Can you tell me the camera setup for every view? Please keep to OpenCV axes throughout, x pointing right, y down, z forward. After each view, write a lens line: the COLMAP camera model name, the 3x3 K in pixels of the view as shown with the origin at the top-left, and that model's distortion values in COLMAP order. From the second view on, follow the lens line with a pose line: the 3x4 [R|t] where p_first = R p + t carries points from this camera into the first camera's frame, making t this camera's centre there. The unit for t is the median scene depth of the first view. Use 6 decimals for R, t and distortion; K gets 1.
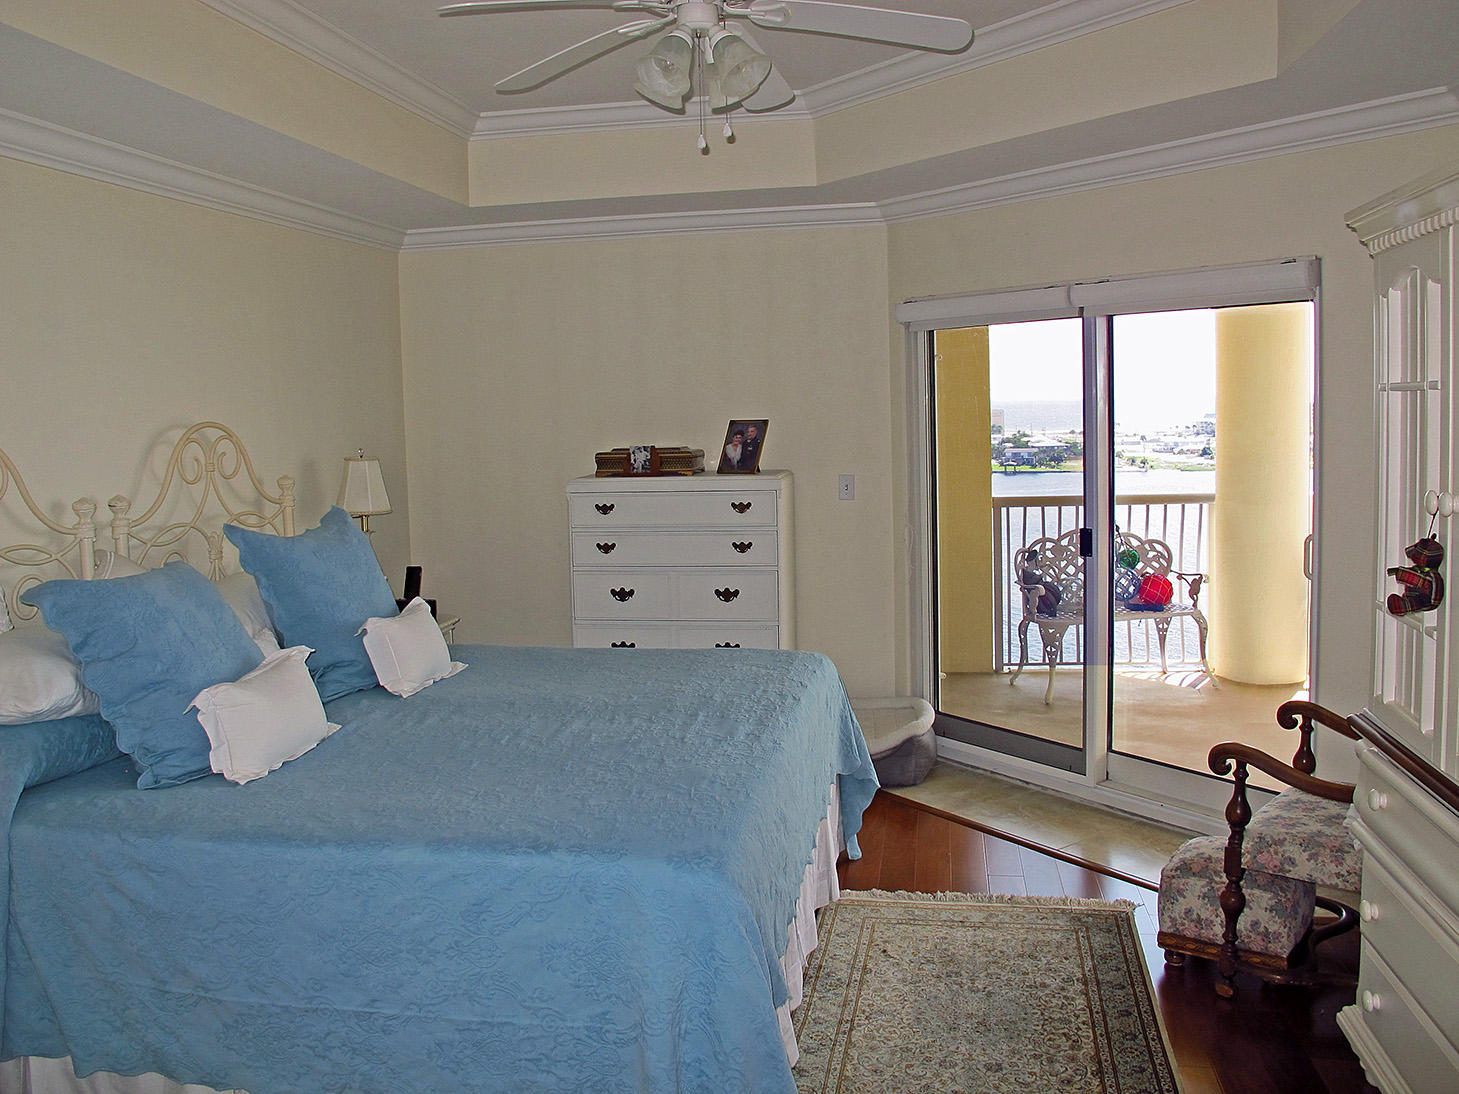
lens RADIAL K [[1207.2, 0, 753.9], [0, 1207.2, 538.1], [0, 0, 1]] dist [-0.162106, 0.154972]
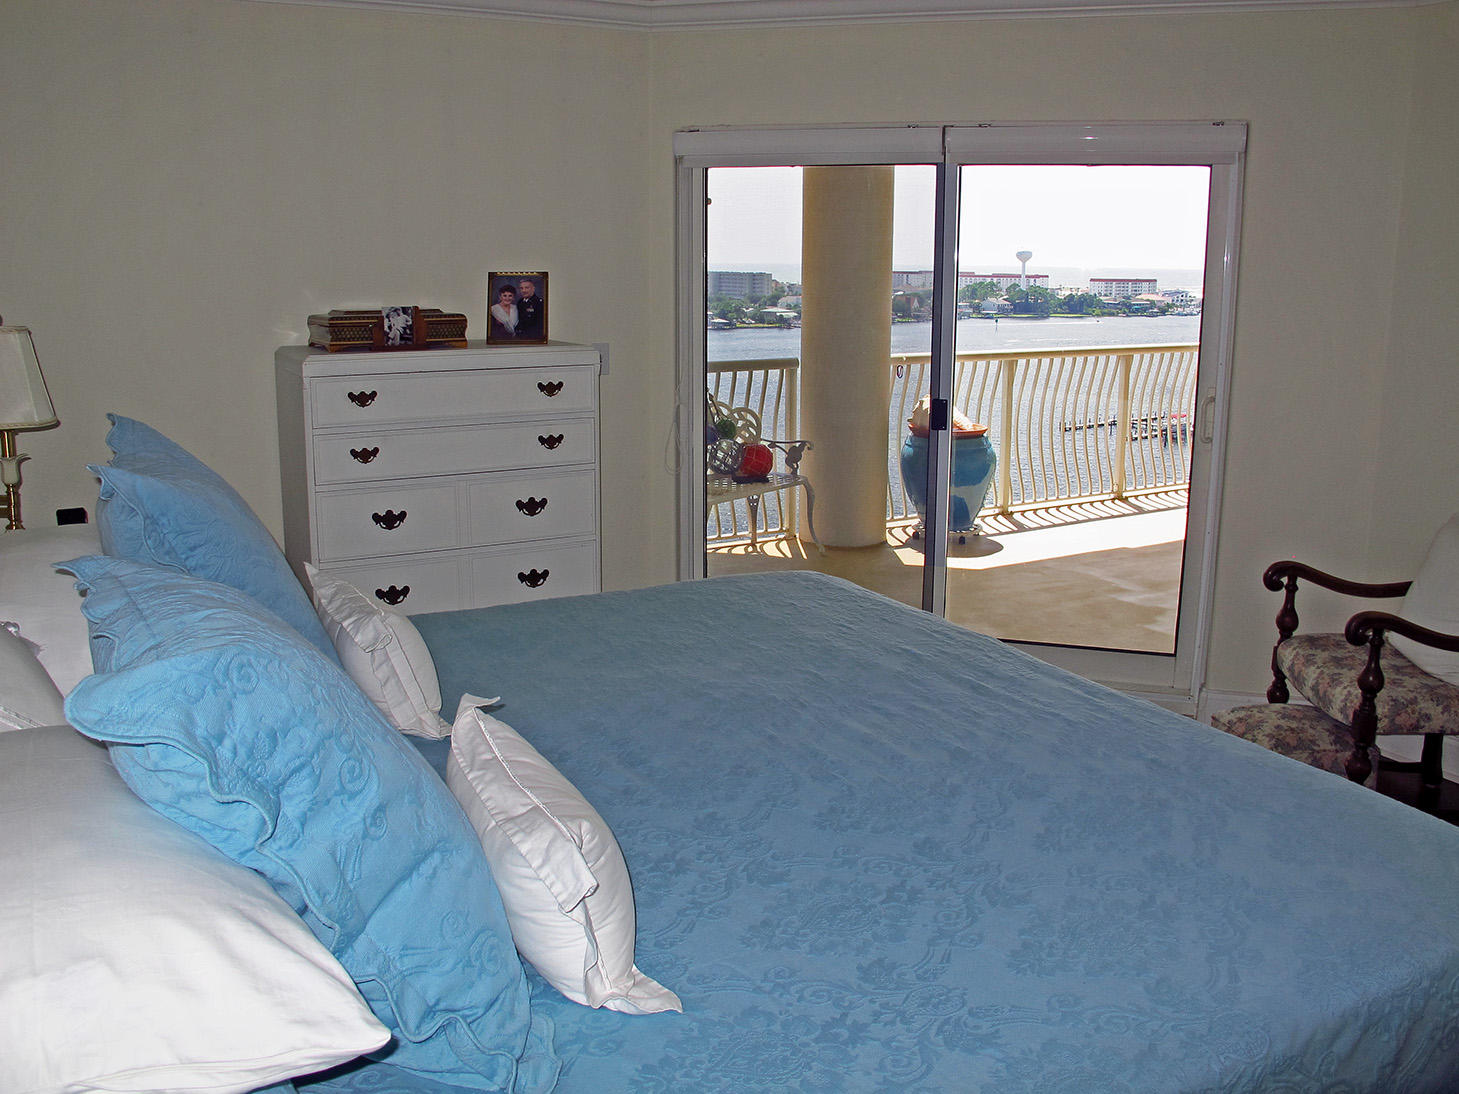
lens RADIAL K [[1207.2, 0, 753.9], [0, 1207.2, 538.1], [0, 0, 1]] dist [-0.162106, 0.154972]
pose [[0.792880, -0.106061, 0.600077, -0.351342], [0.039631, 0.991627, 0.122902, -0.019091], [-0.608088, -0.073665, 0.790444, 0.312301]]
